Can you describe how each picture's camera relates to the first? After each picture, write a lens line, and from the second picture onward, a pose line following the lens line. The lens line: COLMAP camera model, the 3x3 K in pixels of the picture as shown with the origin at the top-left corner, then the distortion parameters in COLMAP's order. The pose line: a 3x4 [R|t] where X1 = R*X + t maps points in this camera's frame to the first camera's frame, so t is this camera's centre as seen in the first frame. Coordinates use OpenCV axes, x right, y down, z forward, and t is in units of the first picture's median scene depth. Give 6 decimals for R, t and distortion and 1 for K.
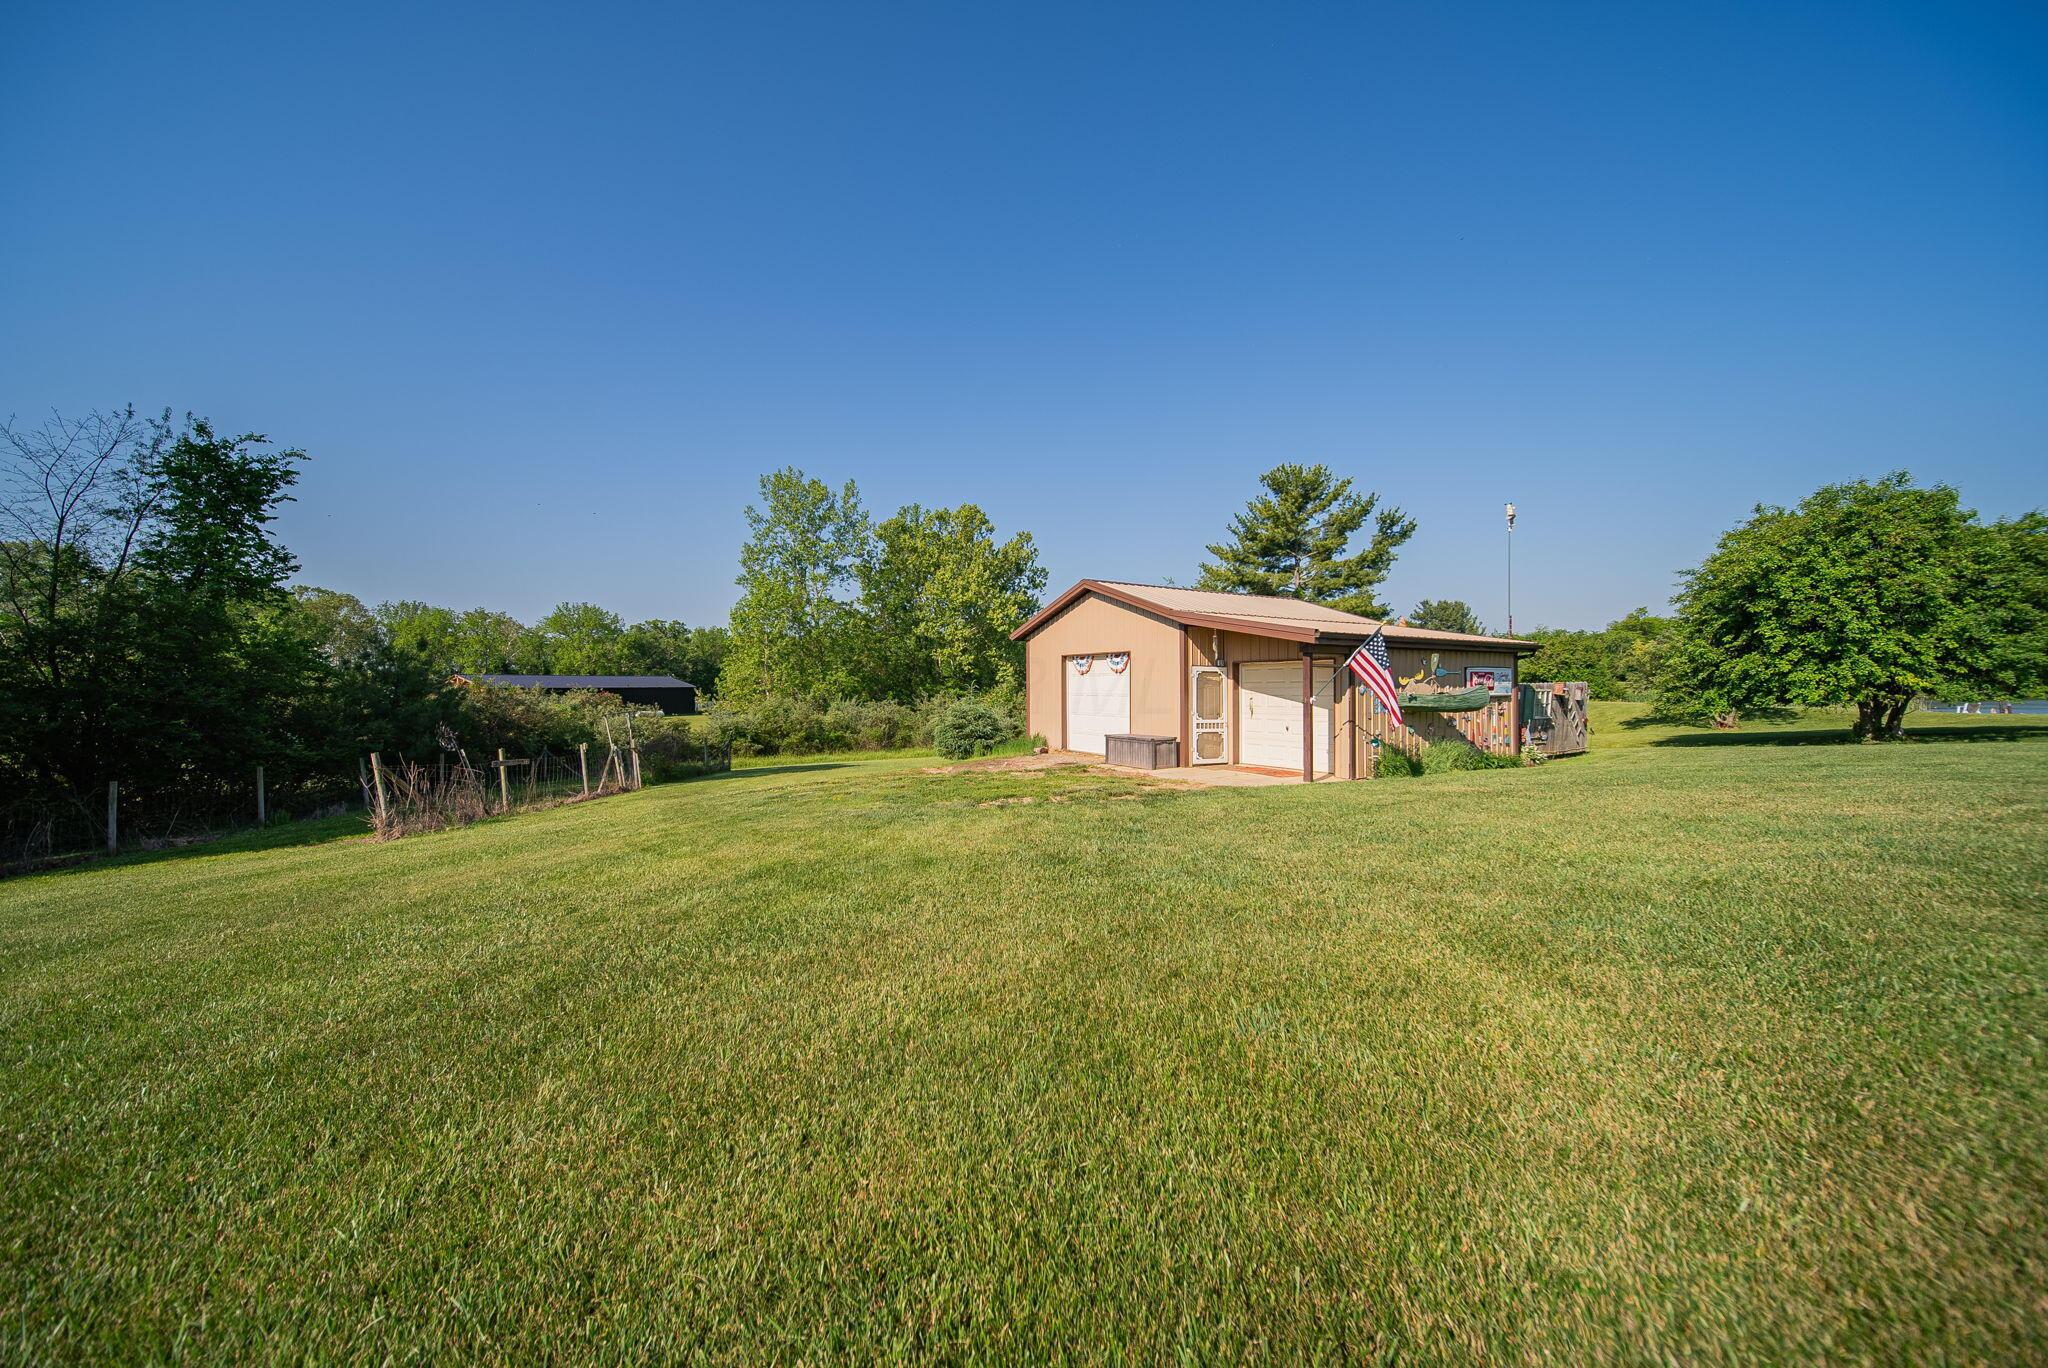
lens RADIAL K [[721.2, 0, 1030.0], [0, 721.2, 690.9], [0, 0, 1]] dist [-0.000304, 0.000172]
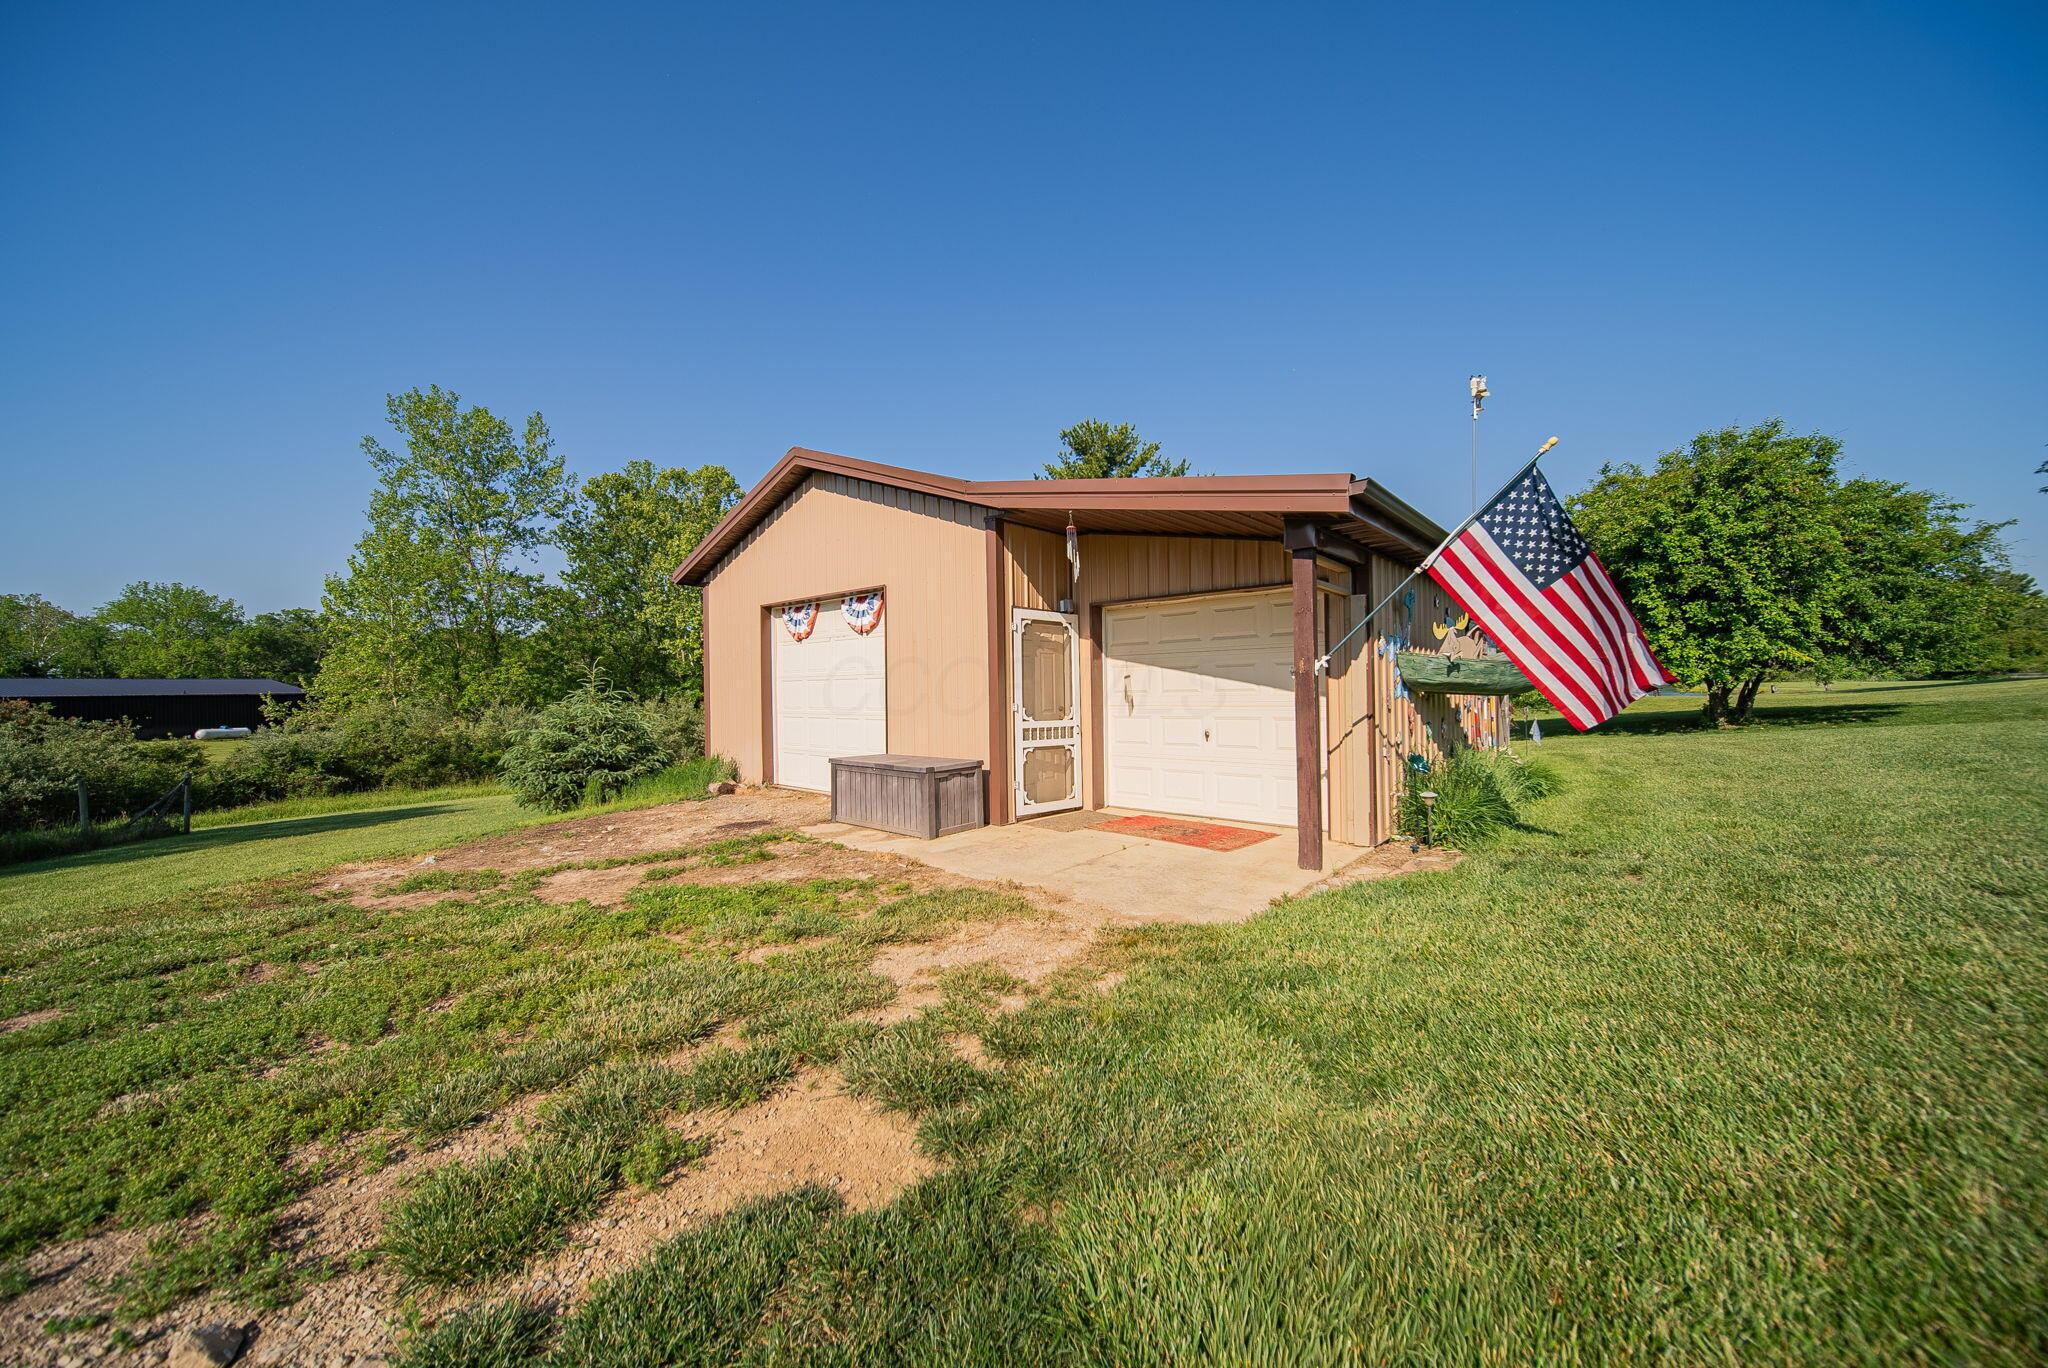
lens RADIAL K [[721.2, 0, 1029.3], [0, 721.2, 684.6], [0, 0, 1]] dist [-0.000304, 0.000172]
pose [[0.958384, -0.011634, 0.285246, 0.077008], [0.015002, 0.999841, -0.009625, 0.015489], [-0.285089, 0.013504, 0.958406, 0.418105]]
